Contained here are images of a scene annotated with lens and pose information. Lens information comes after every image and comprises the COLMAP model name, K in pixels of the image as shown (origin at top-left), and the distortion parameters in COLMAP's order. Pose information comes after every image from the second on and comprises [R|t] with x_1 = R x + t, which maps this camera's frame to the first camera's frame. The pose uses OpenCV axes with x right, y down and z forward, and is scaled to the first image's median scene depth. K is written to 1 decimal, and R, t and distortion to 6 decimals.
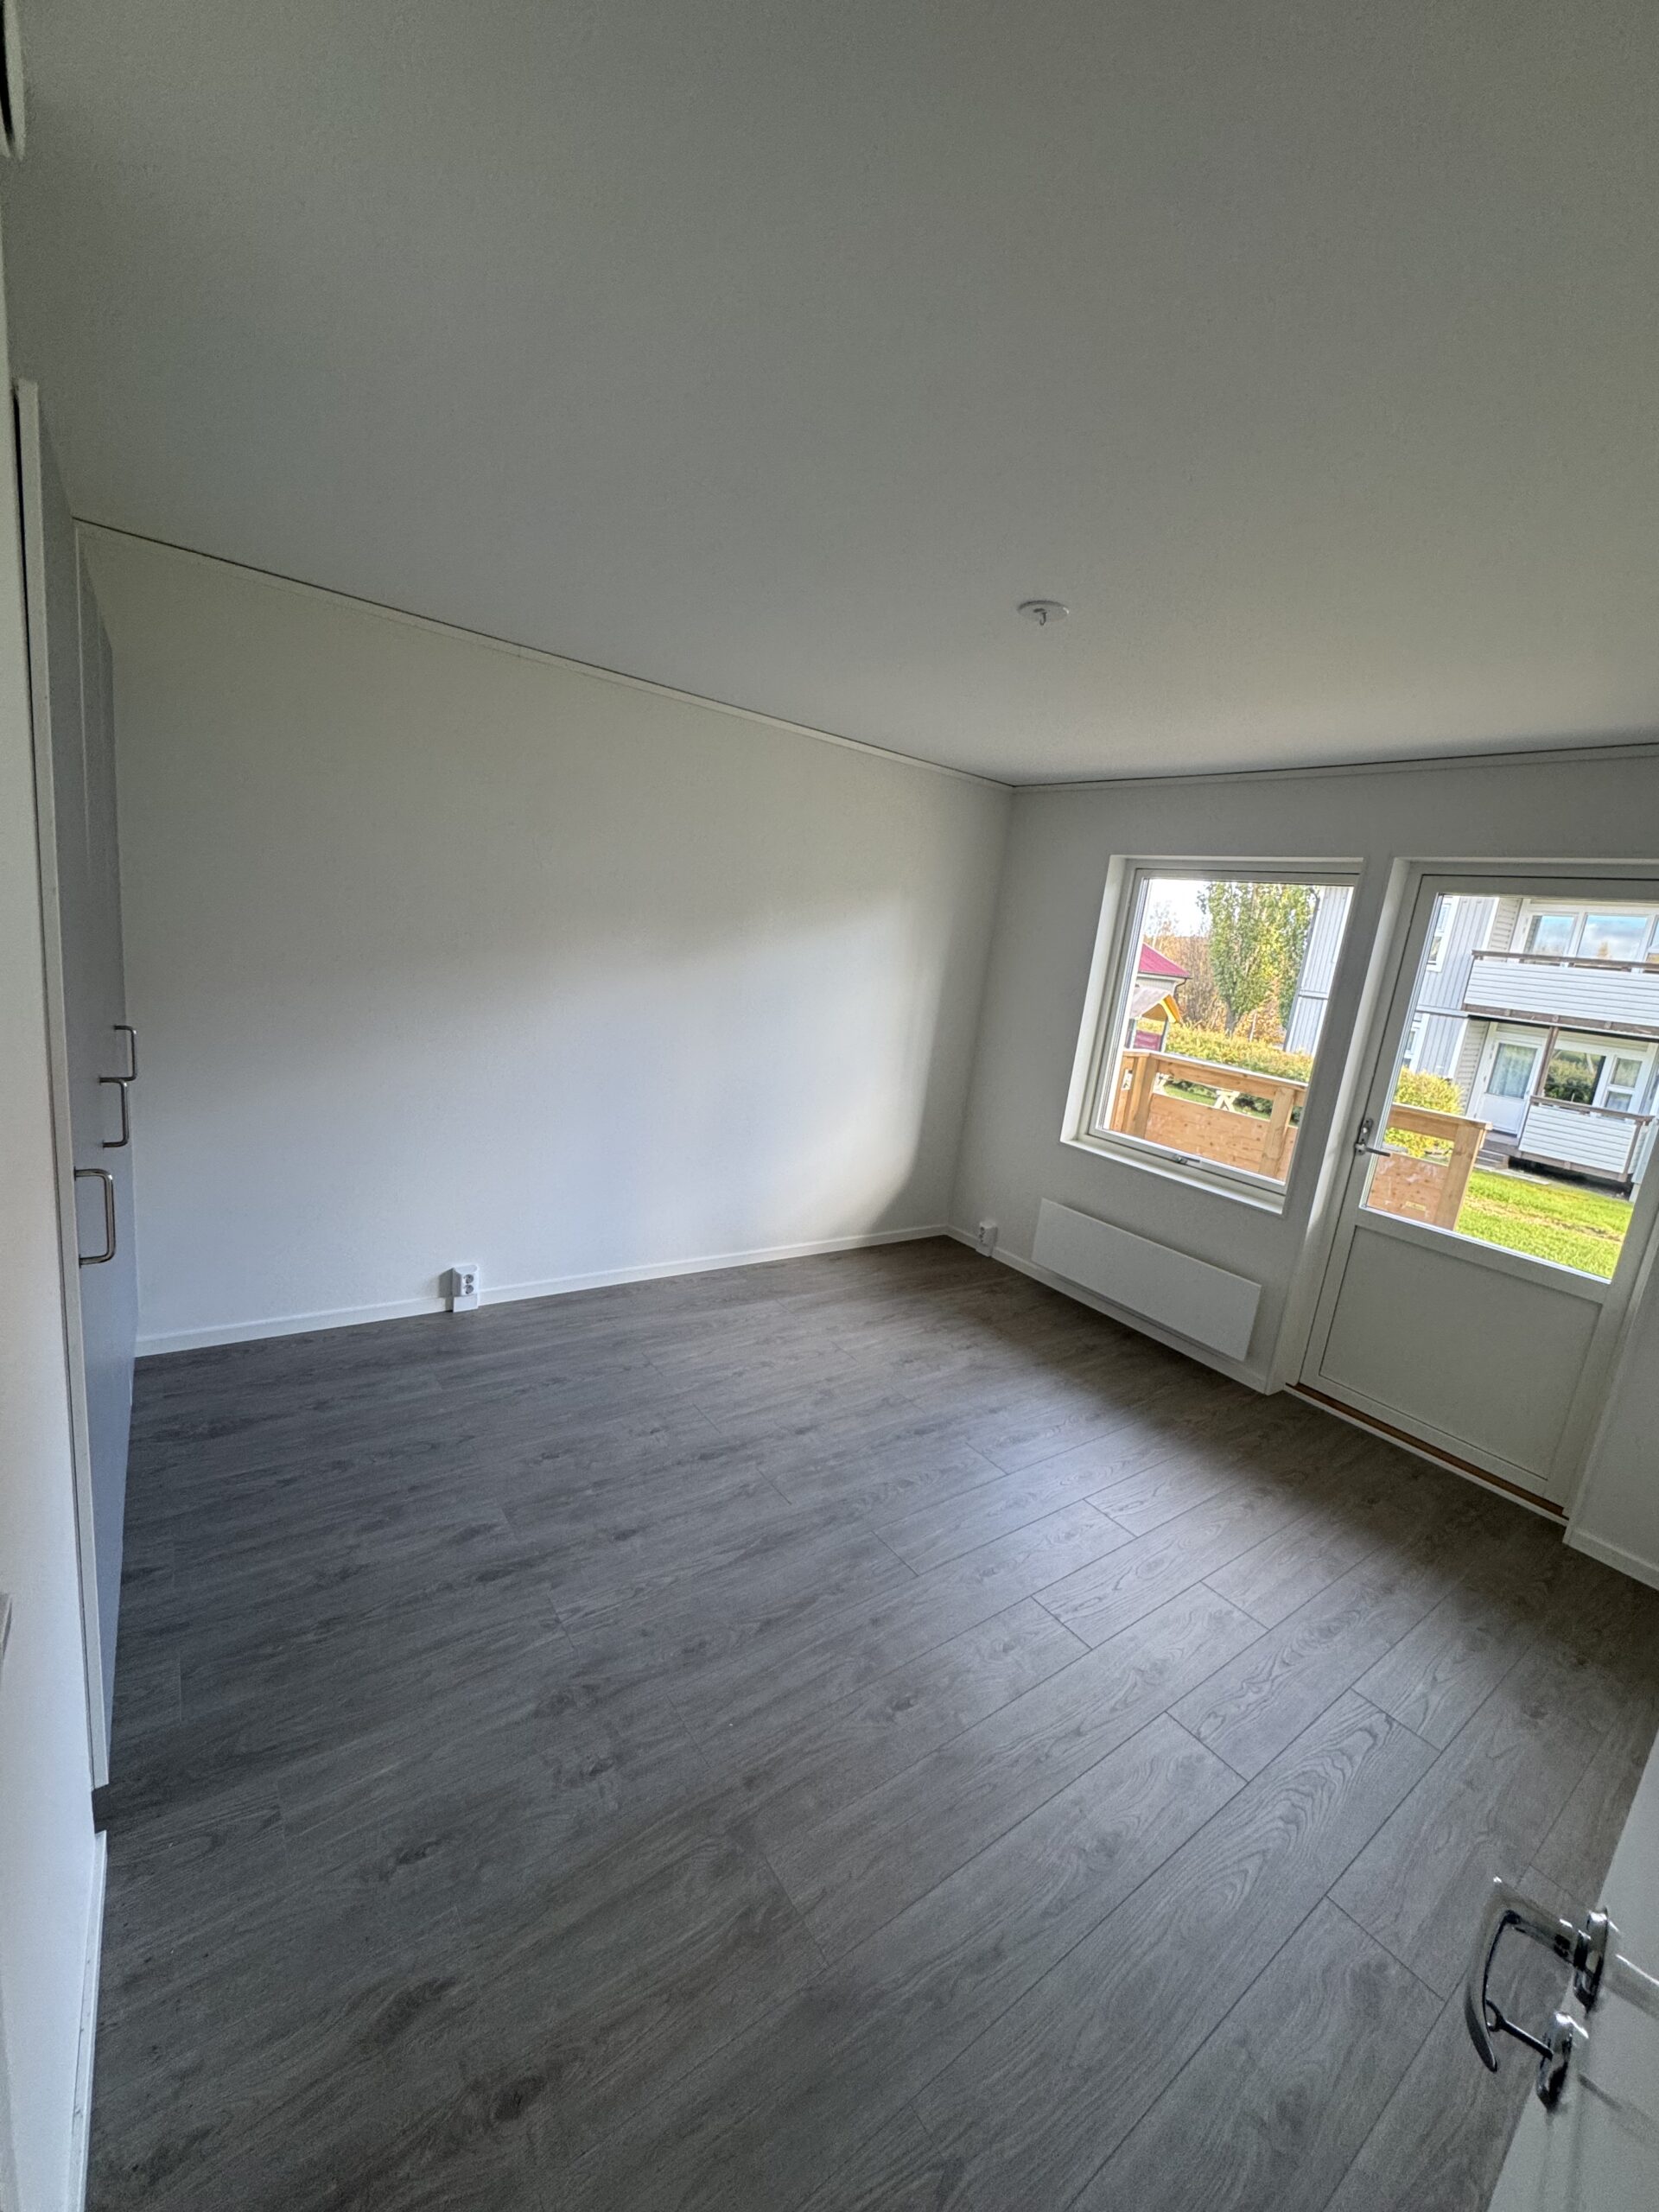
lens RADIAL K [[885.2, 0, 830.3], [0, 885.2, 1104.9], [0, 0, 1]] dist [0.002085, -0.000155]
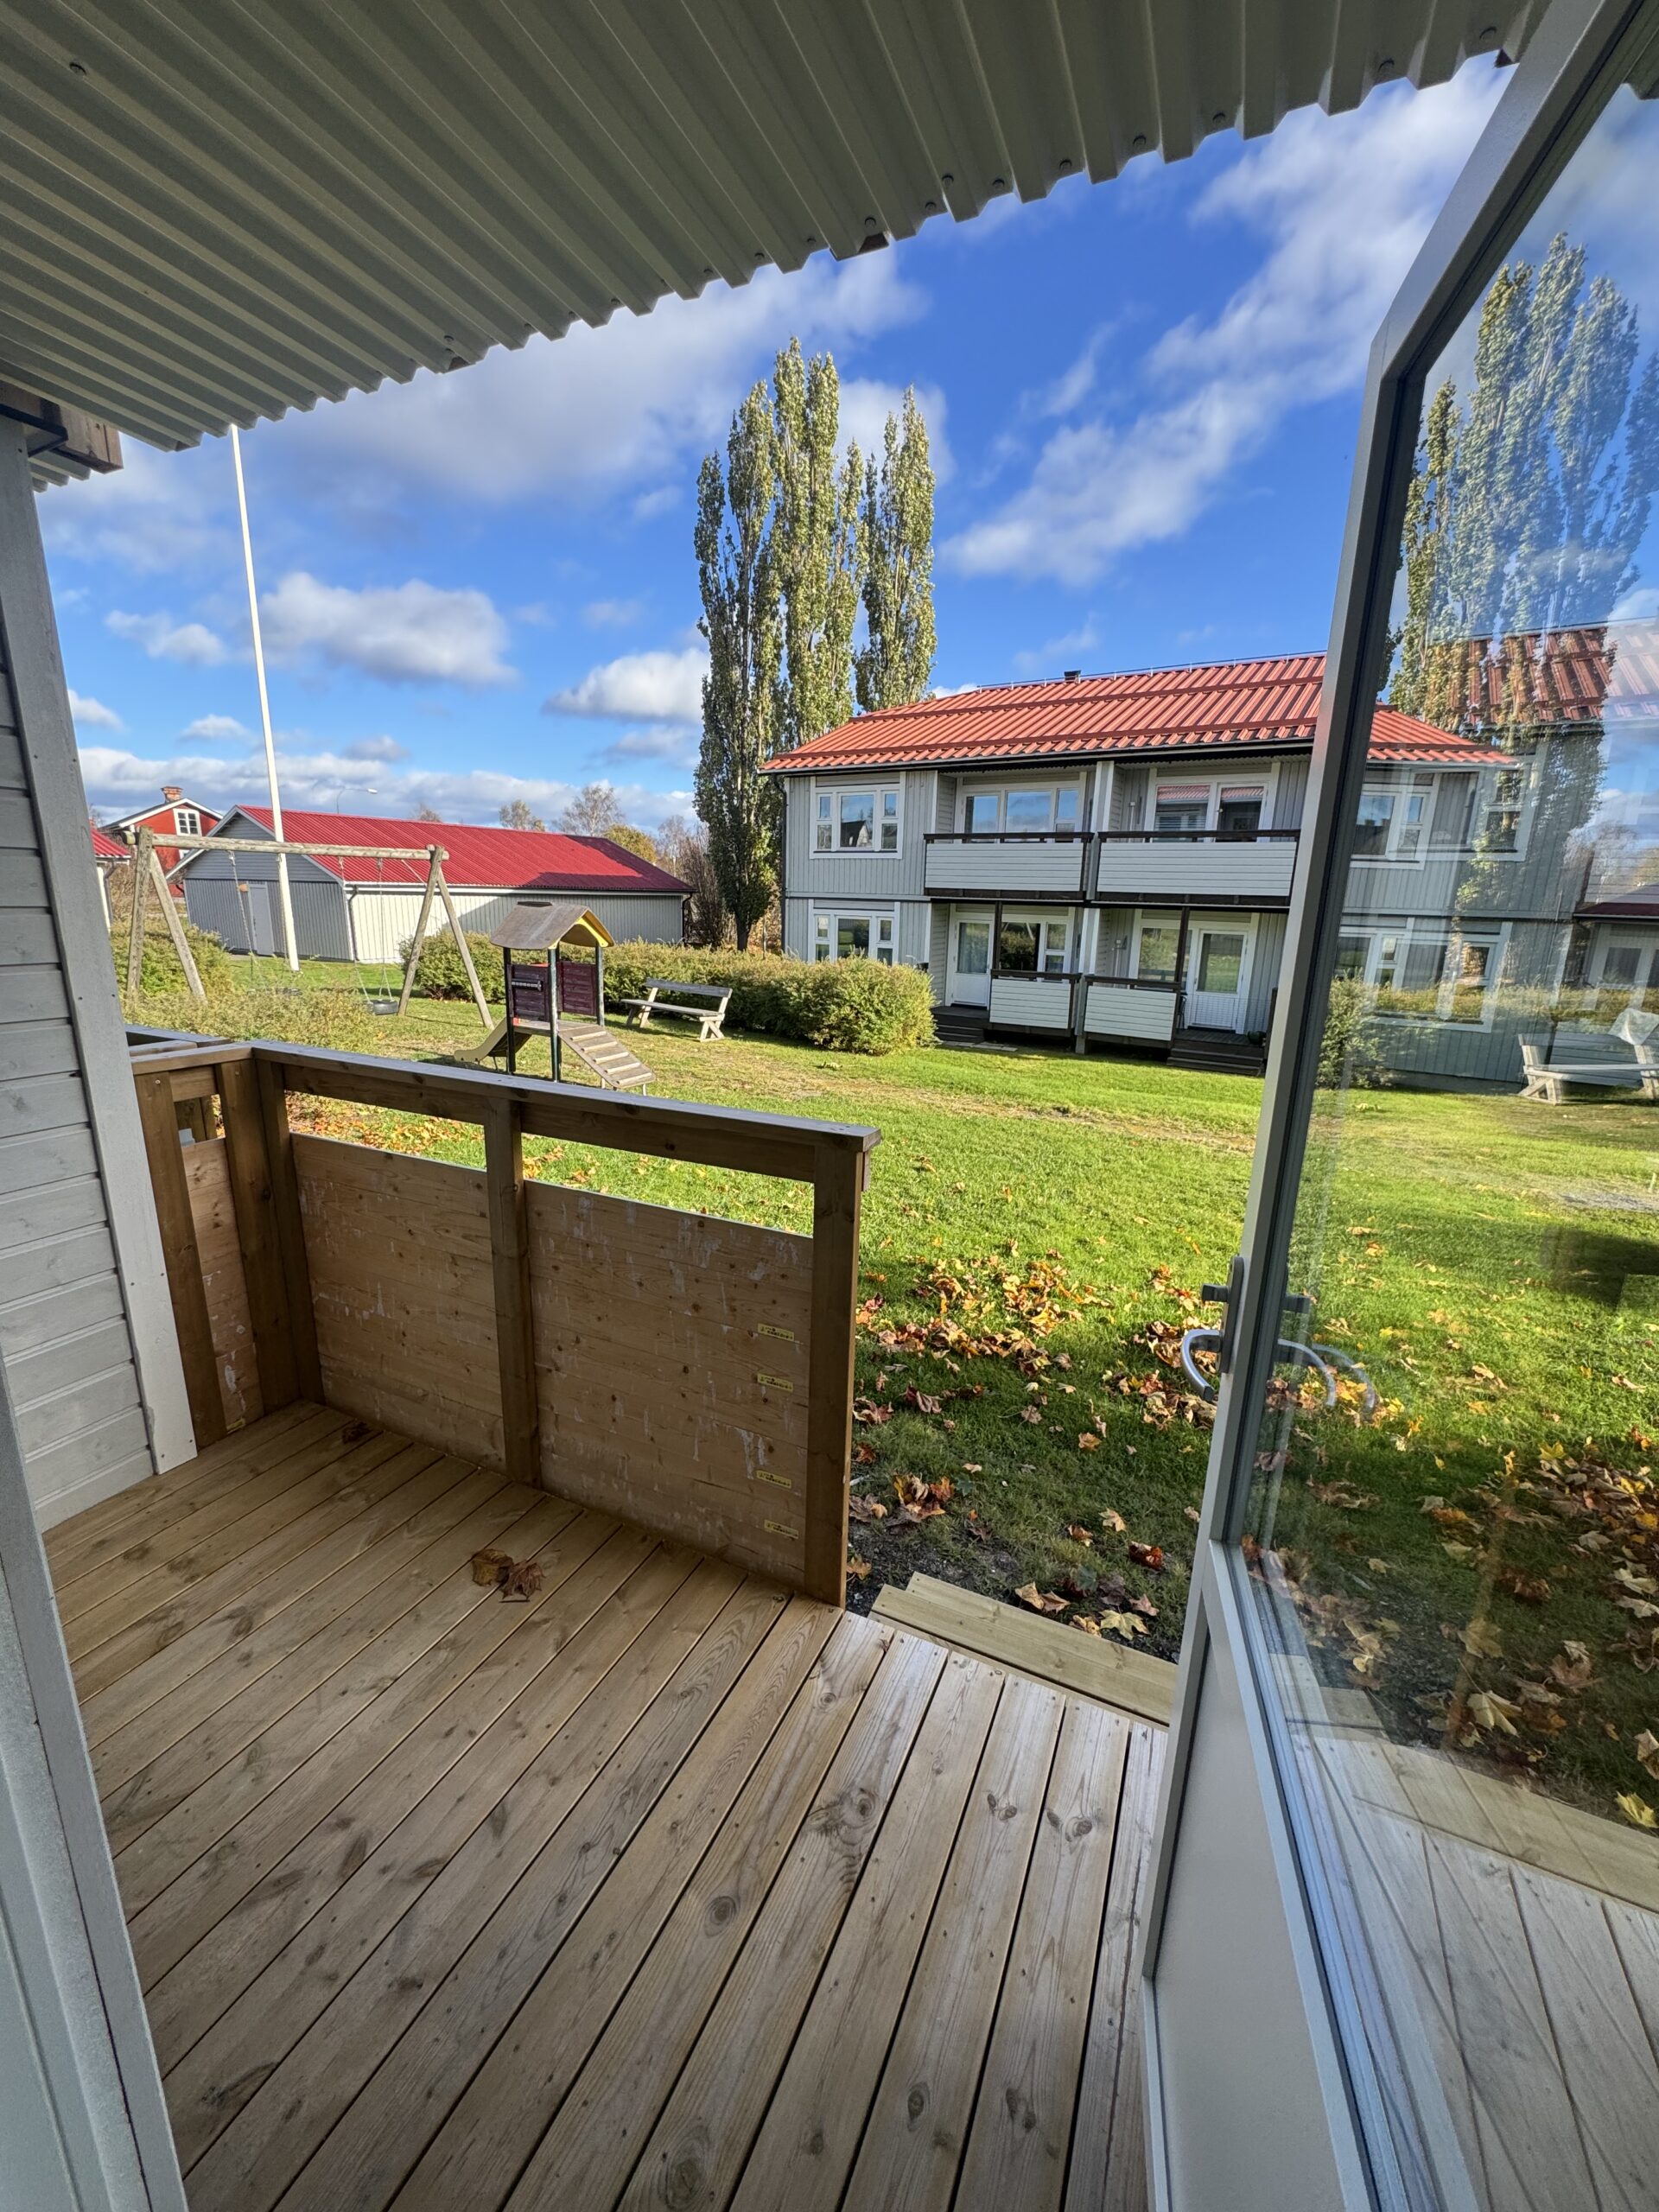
lens RADIAL K [[885.2, 0, 835.3], [0, 885.2, 1104.6], [0, 0, 1]] dist [0.002085, -0.000155]
pose [[0.870511, -0.206964, 0.446516, 0.128440], [0.171649, 0.977985, 0.118665, -0.010709], [-0.461246, -0.026655, 0.886872, 0.150153]]
